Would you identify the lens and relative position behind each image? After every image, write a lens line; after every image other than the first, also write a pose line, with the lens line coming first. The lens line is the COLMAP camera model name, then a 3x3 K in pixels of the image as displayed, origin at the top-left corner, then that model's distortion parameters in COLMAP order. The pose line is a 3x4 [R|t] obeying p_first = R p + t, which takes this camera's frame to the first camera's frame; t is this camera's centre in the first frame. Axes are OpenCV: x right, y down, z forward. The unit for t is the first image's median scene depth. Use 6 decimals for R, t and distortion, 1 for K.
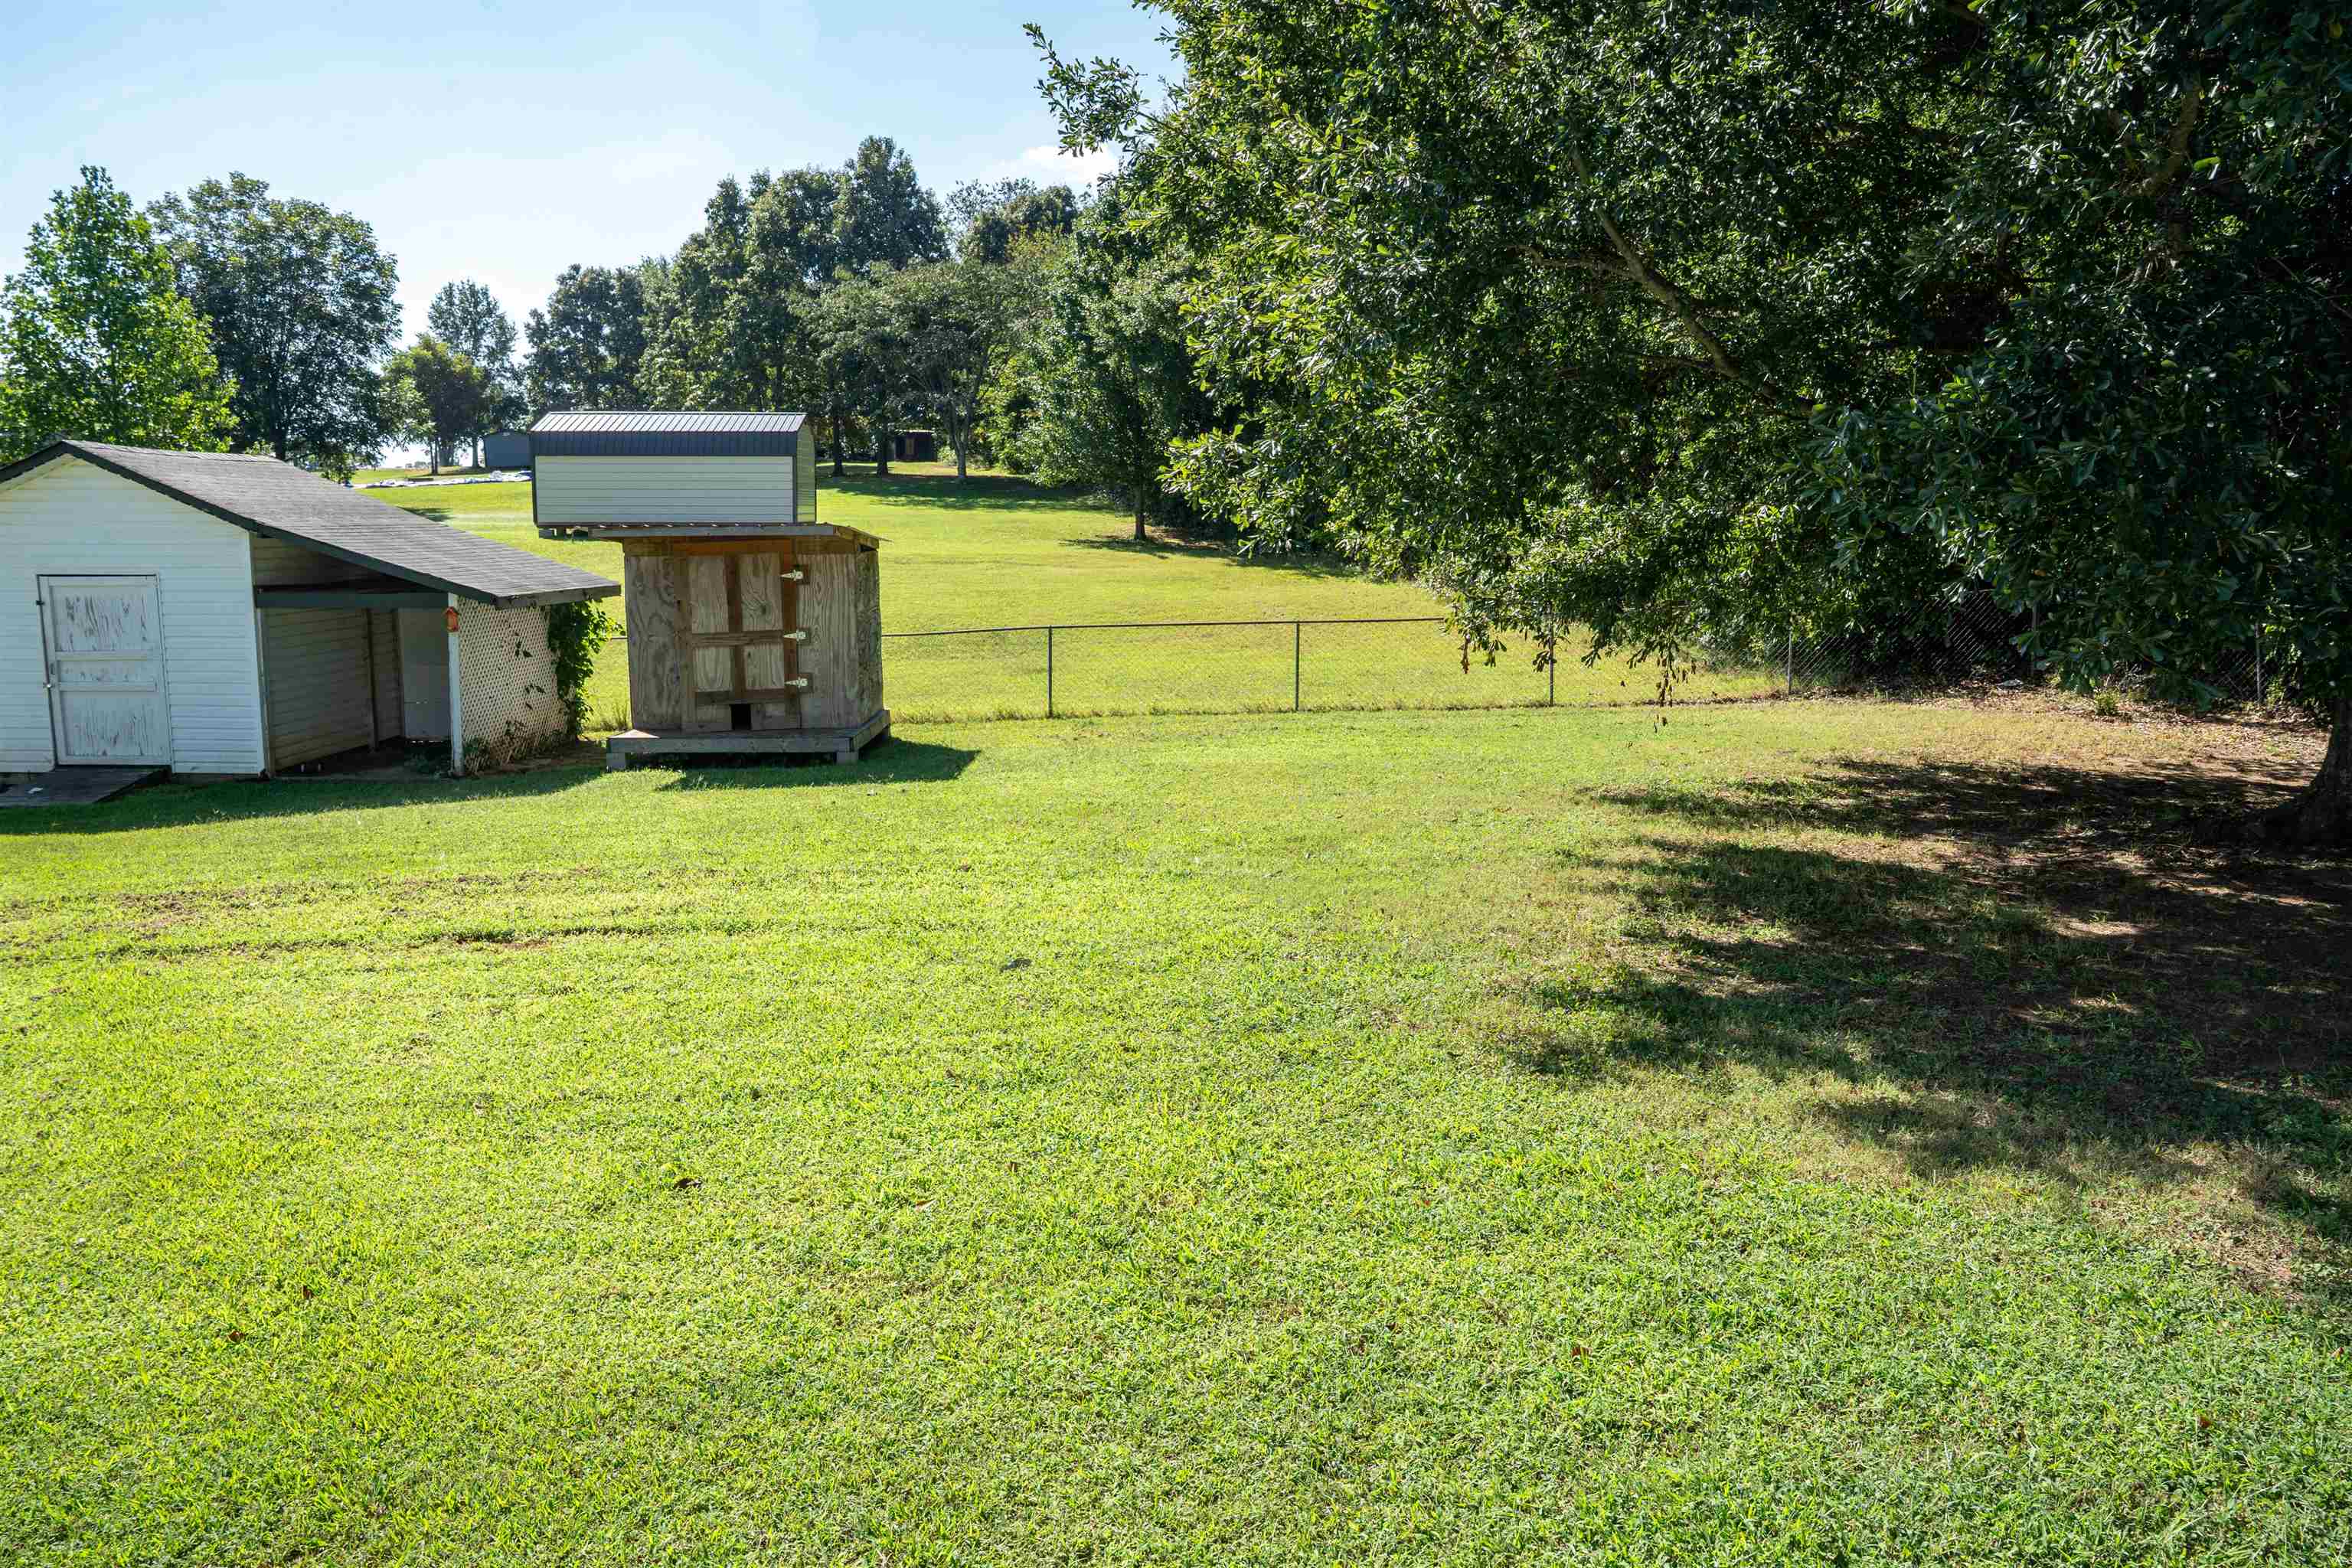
lens RADIAL K [[1649.0, 0, 1176.0], [0, 1649.0, 784.0], [0, 0, 1]] dist [-0.123812, 0.086544]
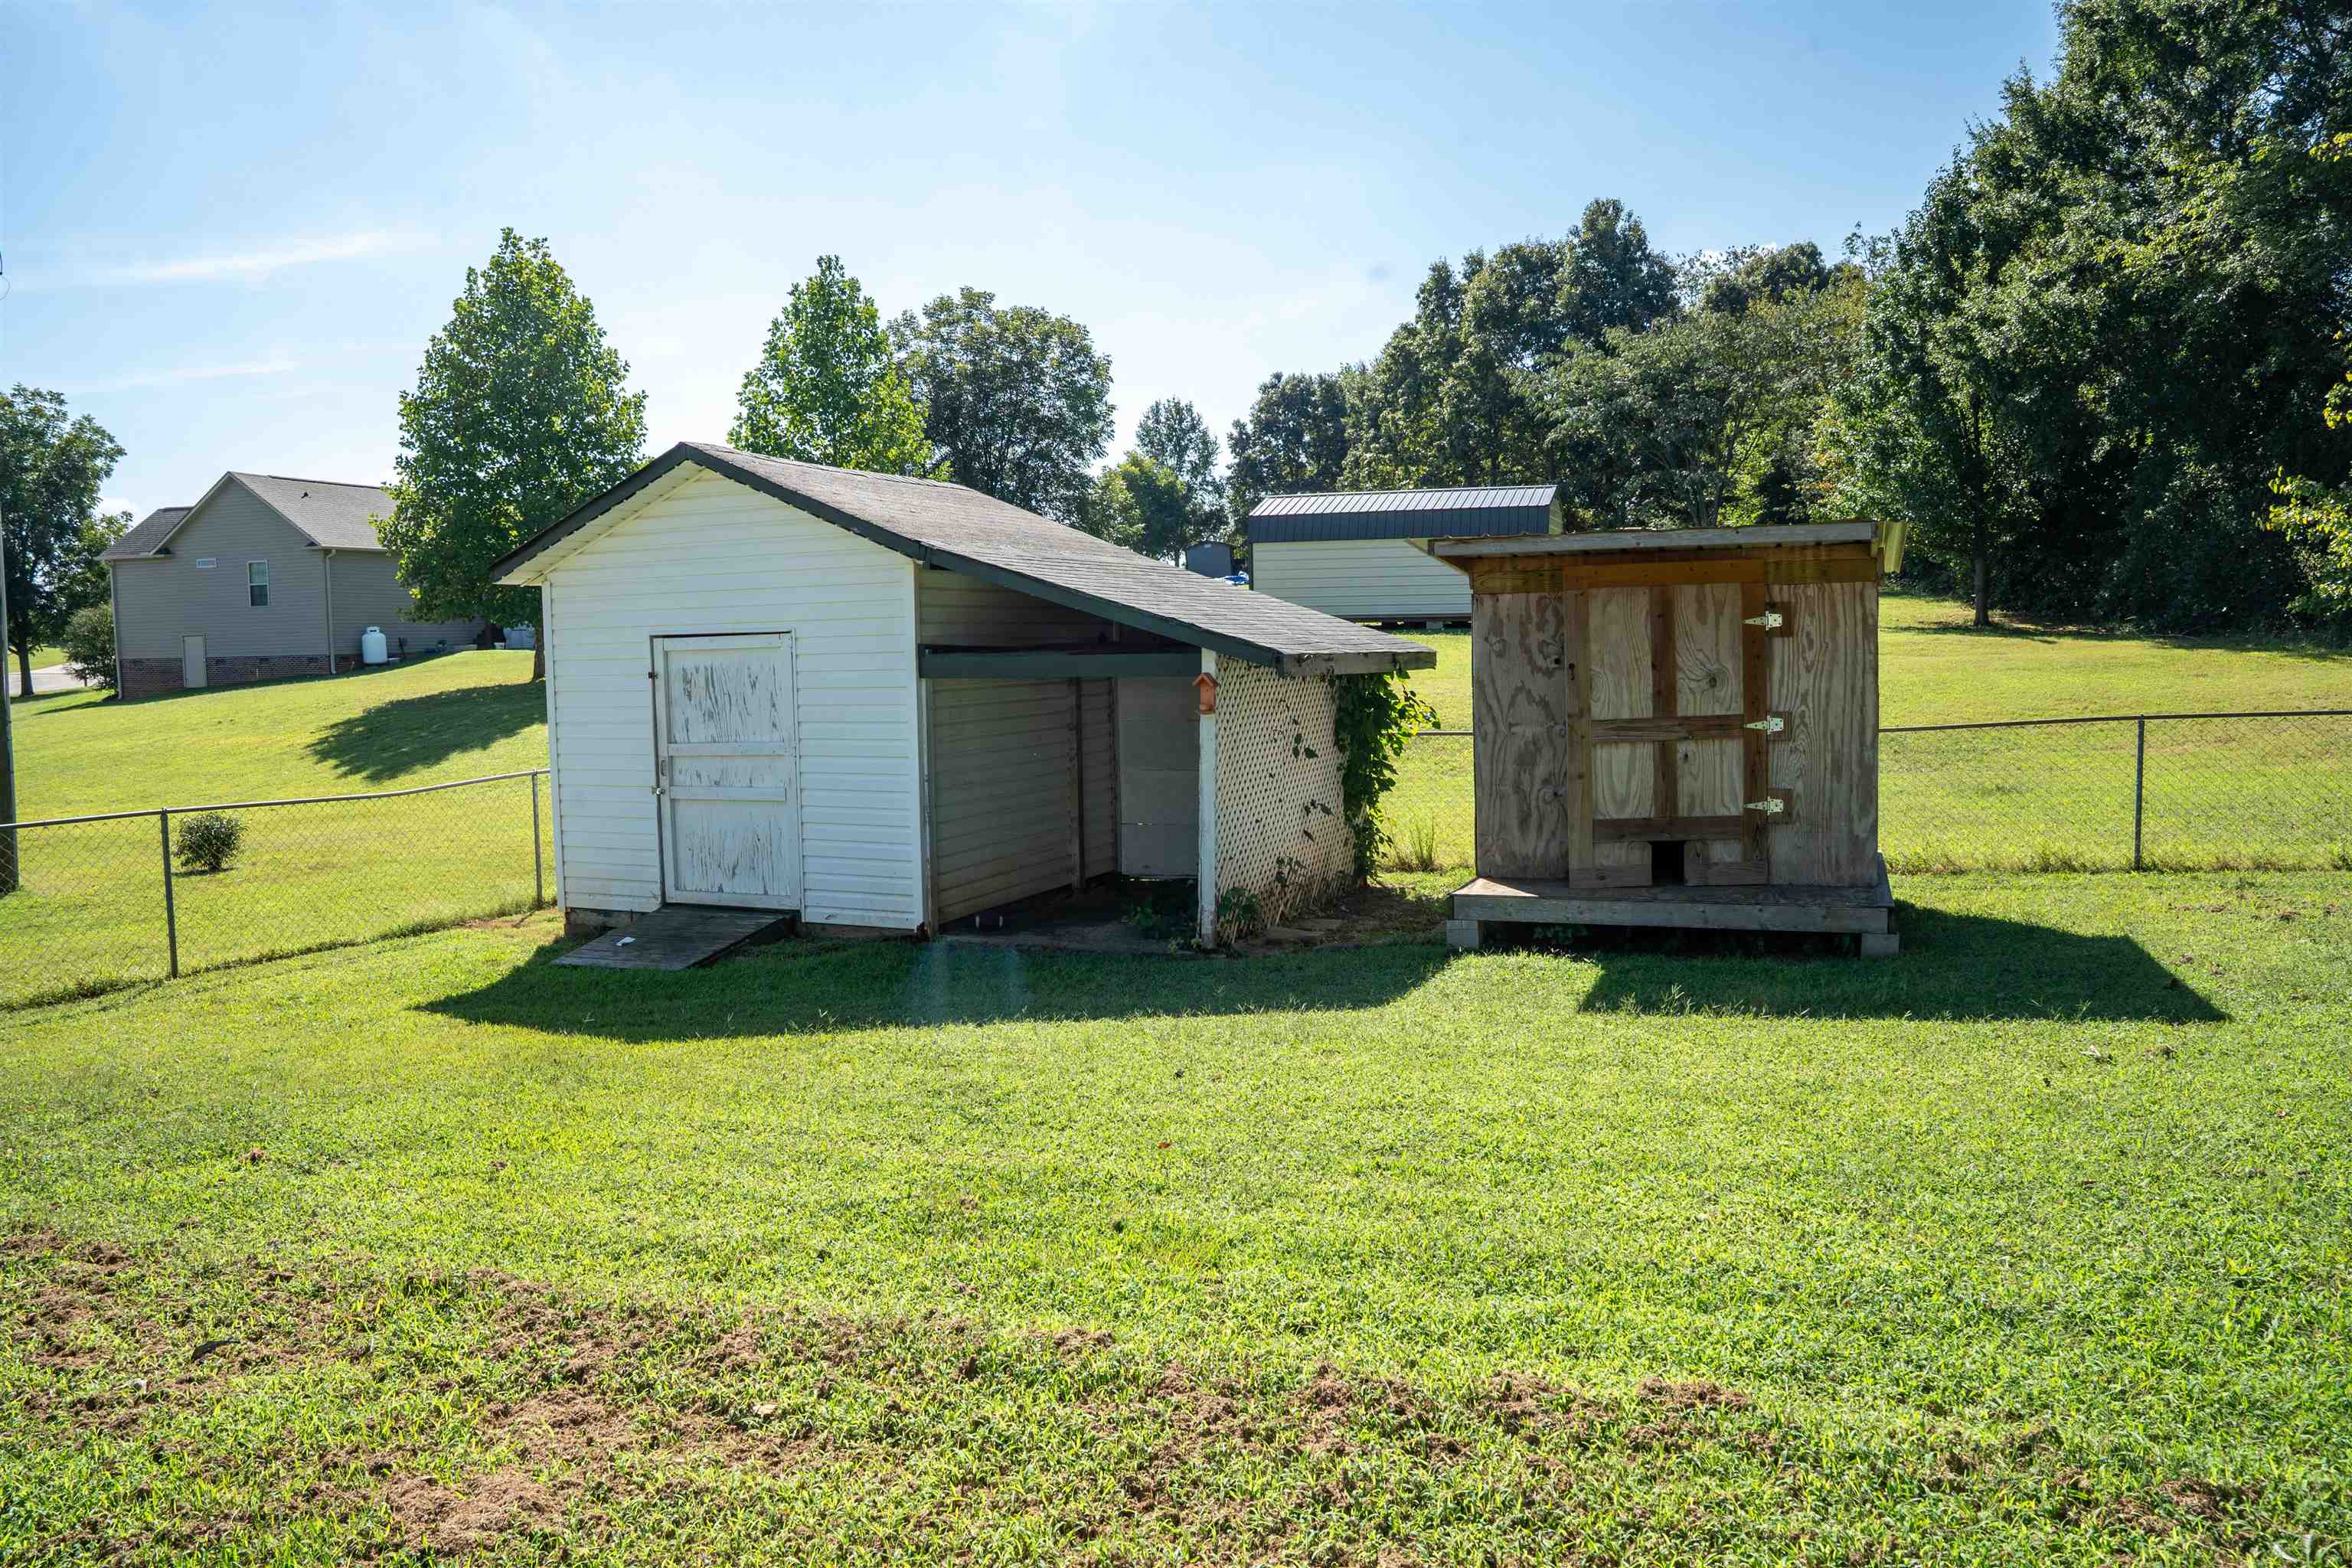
lens RADIAL K [[1649.0, 0, 1176.0], [0, 1649.0, 784.0], [0, 0, 1]] dist [-0.123812, 0.086544]
pose [[0.920392, 0.008497, -0.390906, -0.060817], [-0.036197, 0.997322, -0.063546, -0.007834], [0.389319, 0.072637, 0.918235, 0.119826]]
